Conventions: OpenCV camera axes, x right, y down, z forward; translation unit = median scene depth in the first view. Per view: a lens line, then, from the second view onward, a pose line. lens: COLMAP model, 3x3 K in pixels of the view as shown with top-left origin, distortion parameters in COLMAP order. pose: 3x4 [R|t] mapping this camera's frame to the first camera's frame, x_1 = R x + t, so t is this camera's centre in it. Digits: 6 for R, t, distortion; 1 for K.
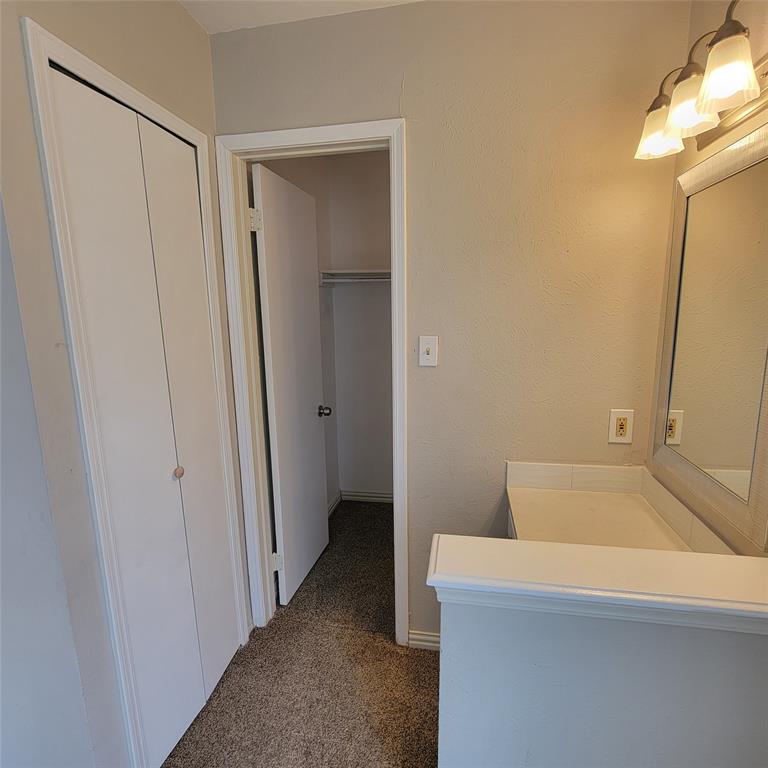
lens RADIAL K [[447.3, 0, 380.7], [0, 447.3, 384.3], [0, 0, 1]] dist [-0.000604, -0.002049]
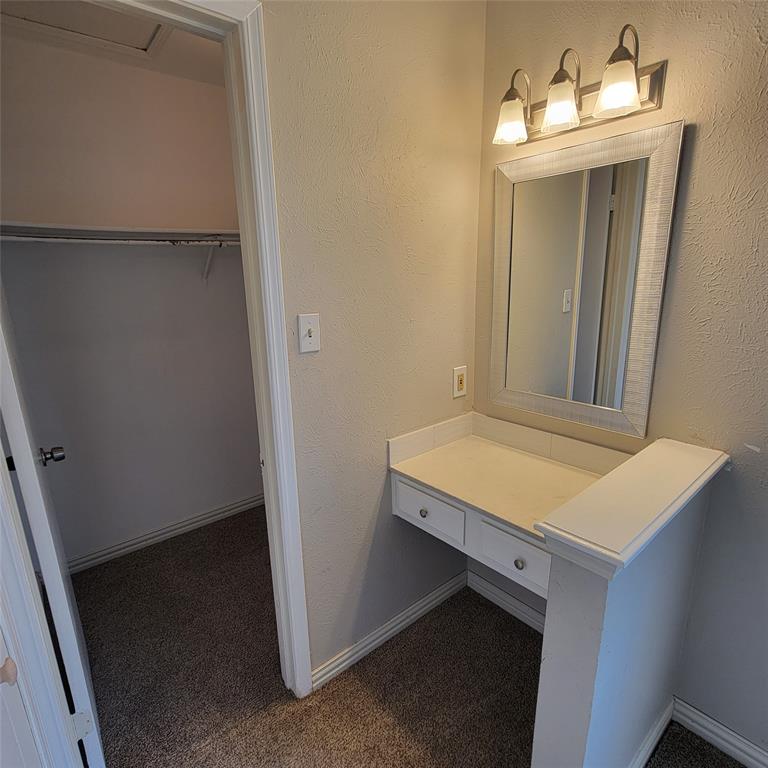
lens RADIAL K [[447.3, 0, 384.1], [0, 447.3, 385.7], [0, 0, 1]] dist [-0.000604, -0.002049]
pose [[0.626621, -0.182491, 0.757656, -0.433917], [0.148358, 0.982351, 0.113912, -0.052841], [-0.765073, 0.041025, 0.642636, 0.392190]]
